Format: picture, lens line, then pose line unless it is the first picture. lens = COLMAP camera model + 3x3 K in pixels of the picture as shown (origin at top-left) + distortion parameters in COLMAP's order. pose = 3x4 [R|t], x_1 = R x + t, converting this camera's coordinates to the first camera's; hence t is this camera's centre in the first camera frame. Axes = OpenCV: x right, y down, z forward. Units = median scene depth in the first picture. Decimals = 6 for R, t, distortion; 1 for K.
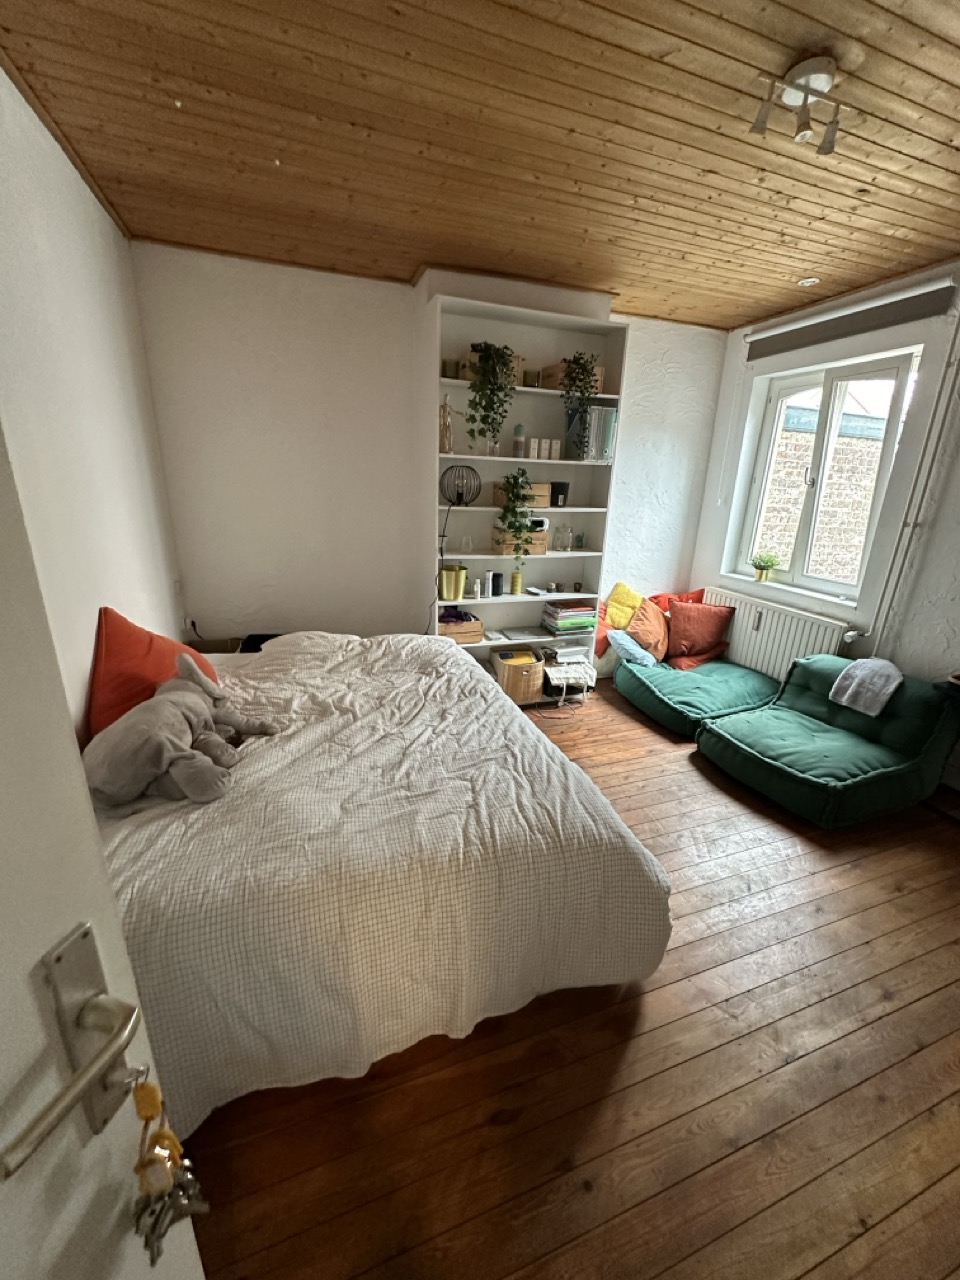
lens RADIAL K [[511.2, 0, 481.9], [0, 511.2, 639.5], [0, 0, 1]] dist [-0.003175, -0.000061]
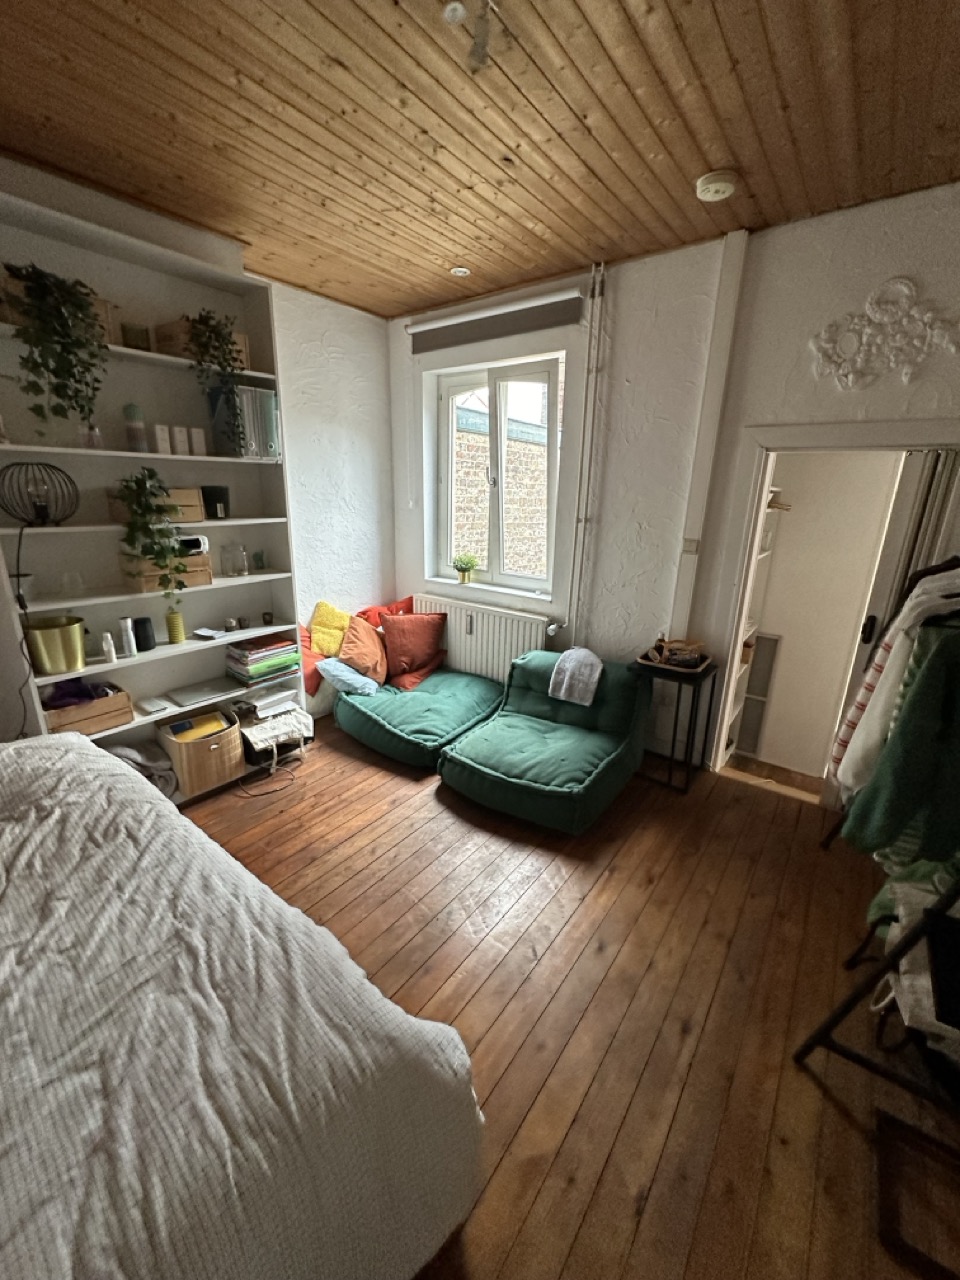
lens RADIAL K [[511.2, 0, 482.6], [0, 511.2, 639.0], [0, 0, 1]] dist [-0.003175, -0.000061]
pose [[0.838600, -0.170820, 0.517271, 0.066025], [0.172023, 0.984015, 0.046072, -0.063597], [-0.516873, 0.050346, 0.854580, 0.198152]]
